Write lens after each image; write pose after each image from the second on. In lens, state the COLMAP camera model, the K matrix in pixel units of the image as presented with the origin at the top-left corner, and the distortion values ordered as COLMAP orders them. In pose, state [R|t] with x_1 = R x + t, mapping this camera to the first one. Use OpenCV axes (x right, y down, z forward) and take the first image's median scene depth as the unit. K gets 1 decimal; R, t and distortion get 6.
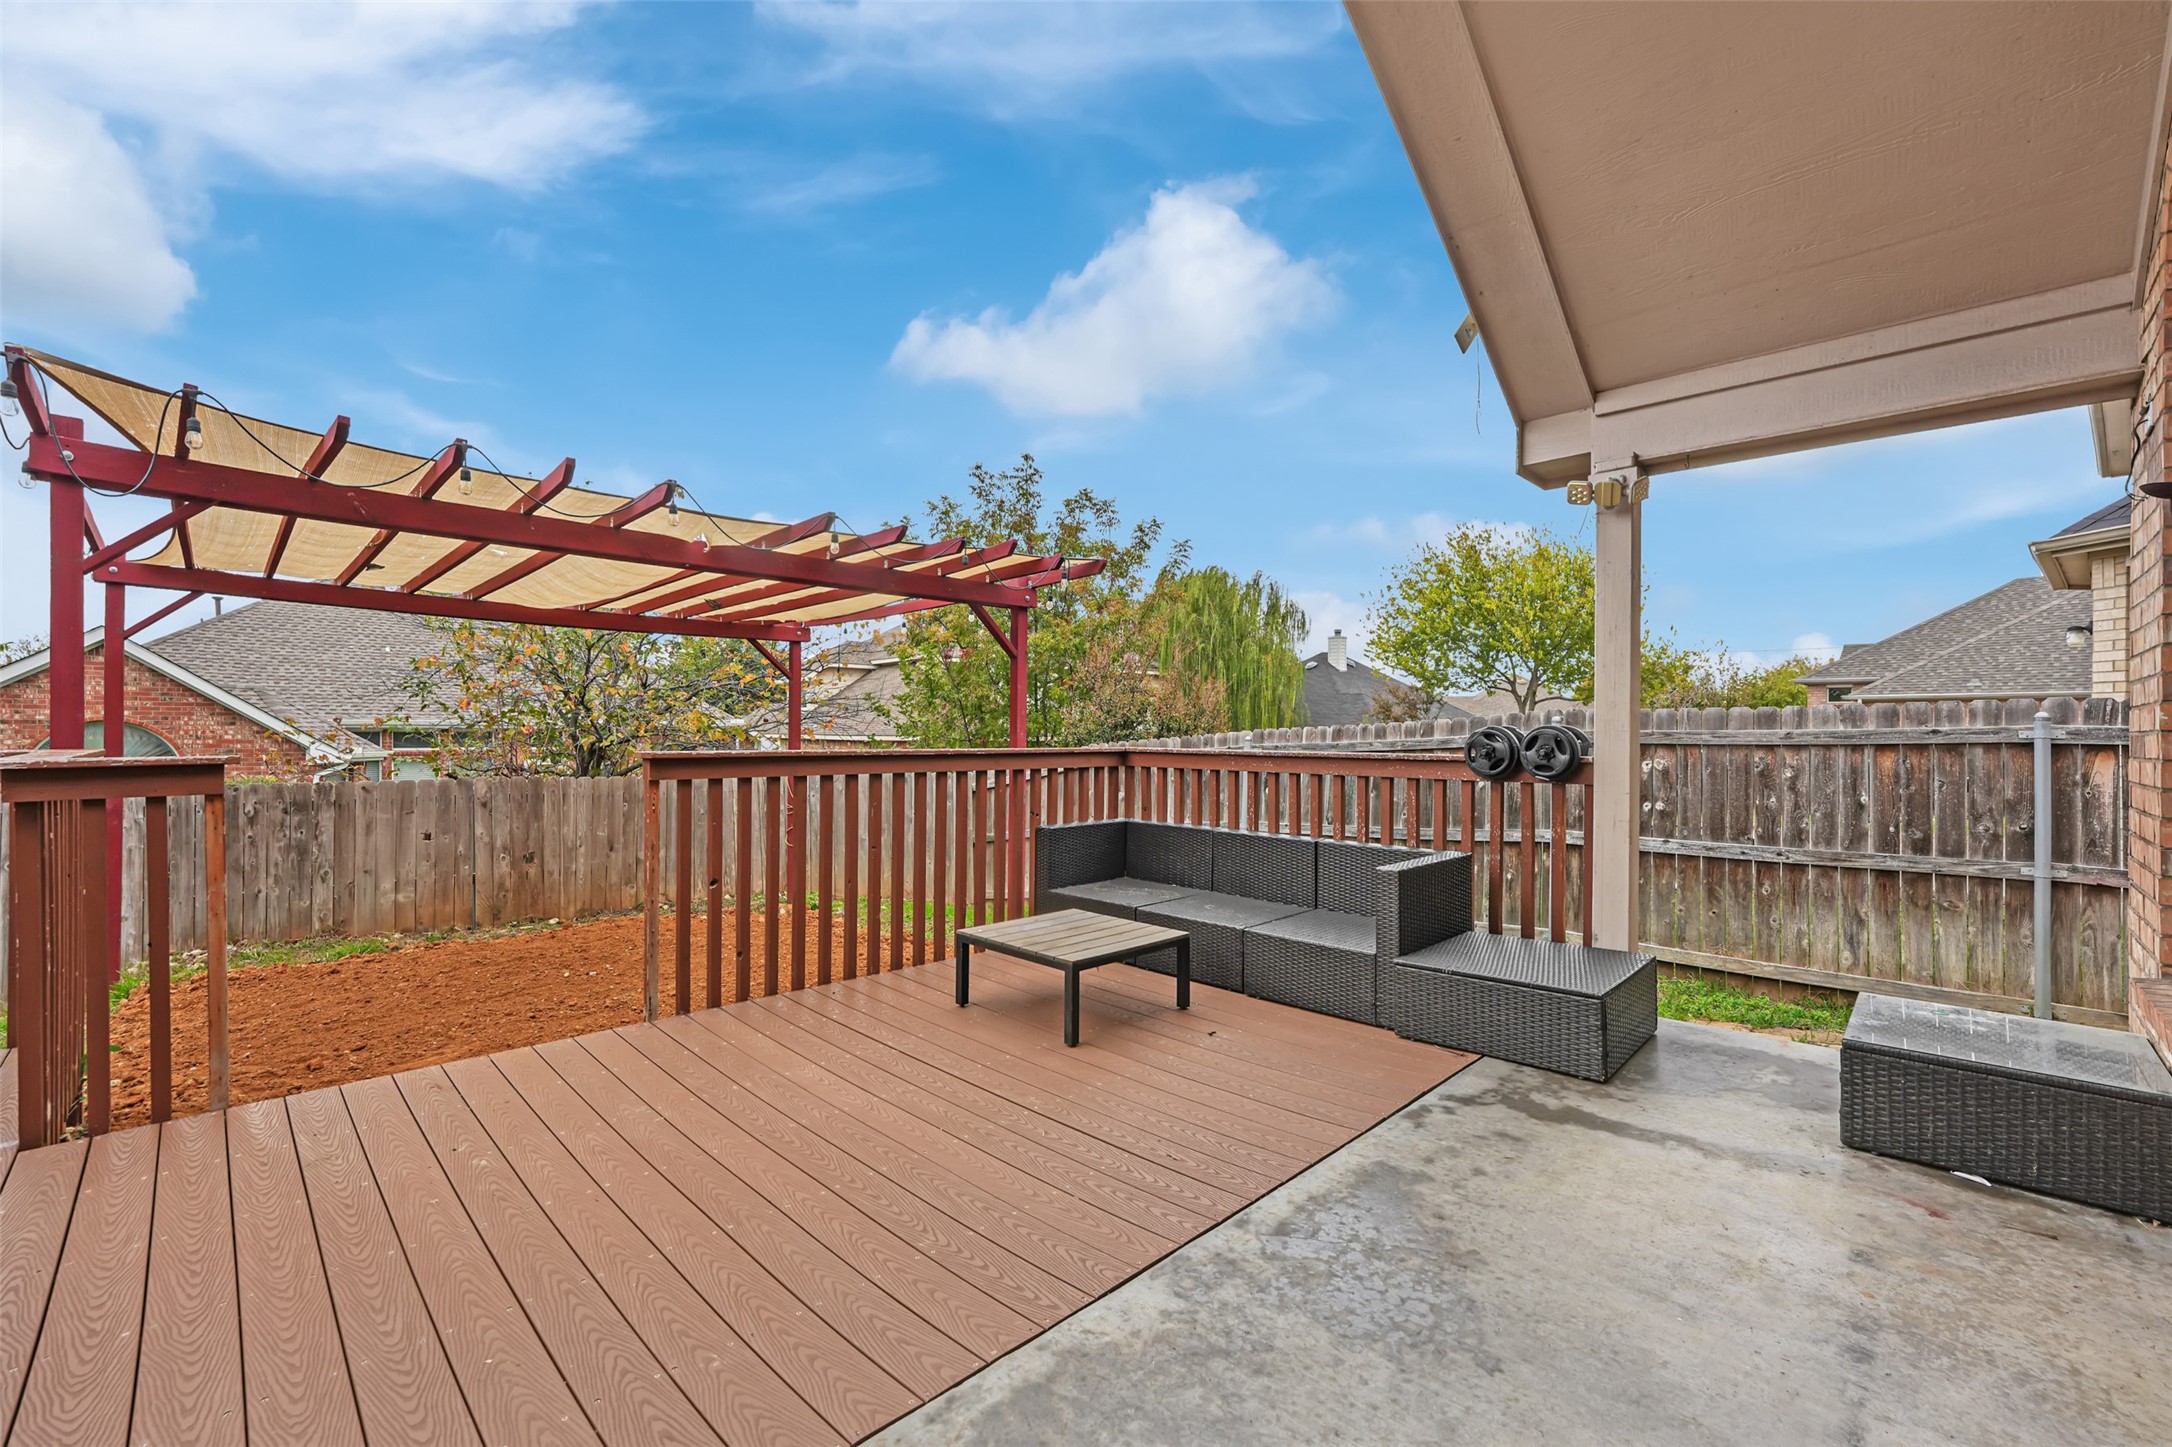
lens RADIAL K [[898.9, 0, 1080.3], [0, 898.9, 730.4], [0, 0, 1]] dist [-0.020016, -0.000849]
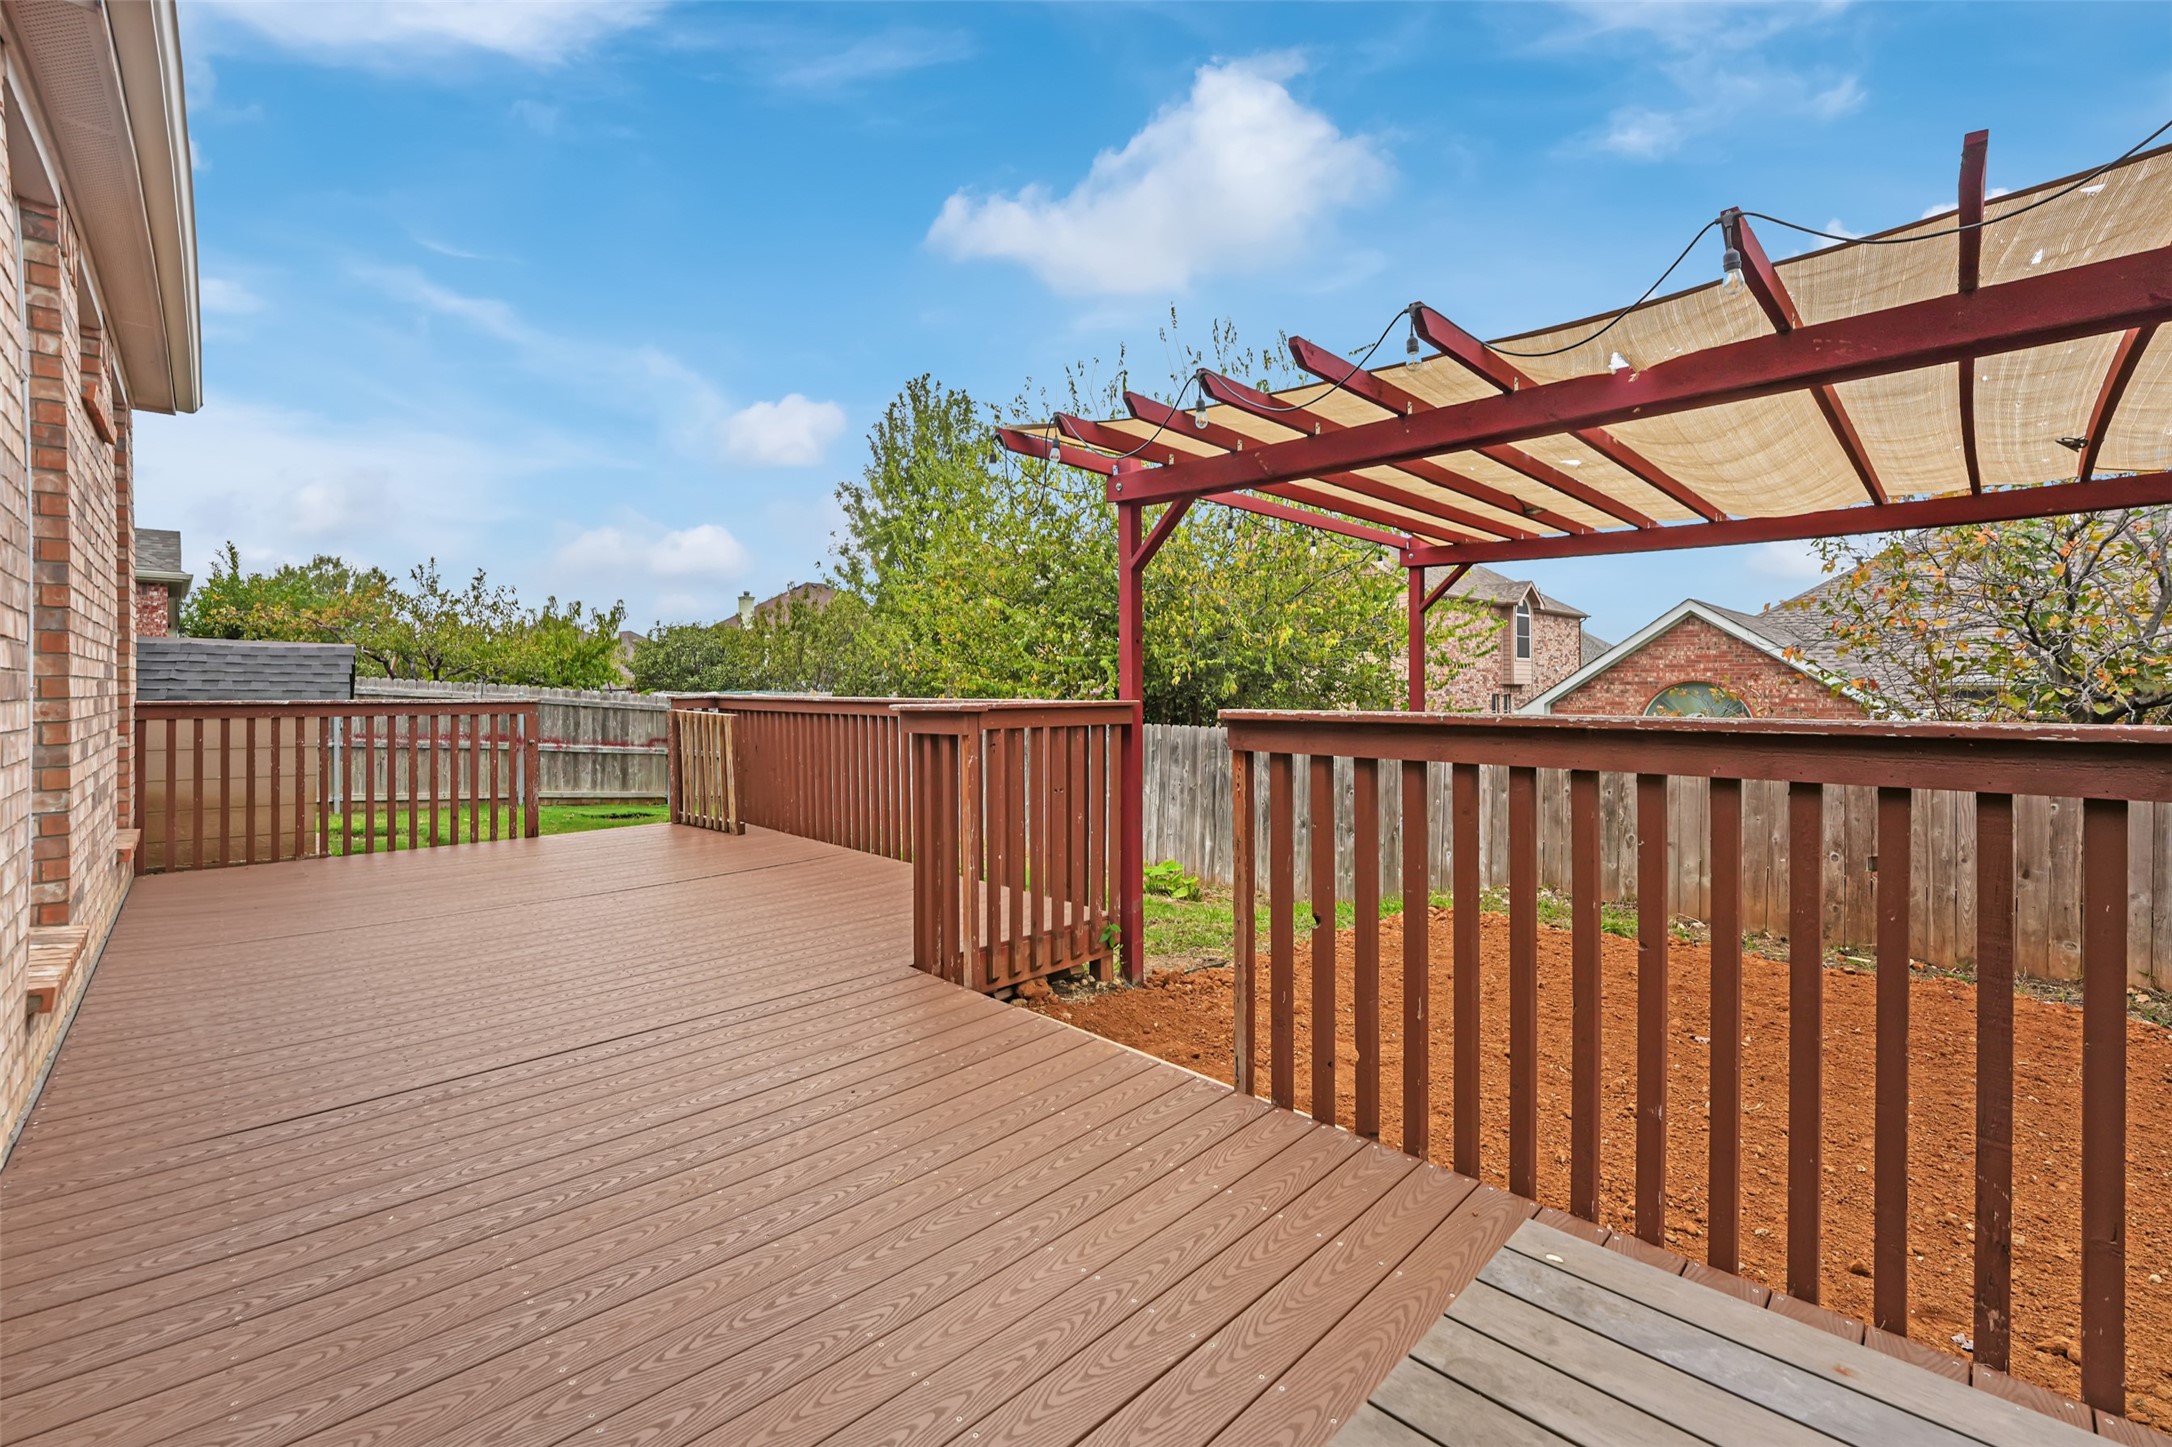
lens RADIAL K [[898.9, 0, 1080.7], [0, 898.9, 700.7], [0, 0, 1]] dist [-0.020016, -0.000849]
pose [[-0.017058, 0.004453, -0.999845, 0.111714], [0.007345, 0.999964, 0.004328, 0.005435], [0.999828, -0.007270, -0.017090, 0.429539]]
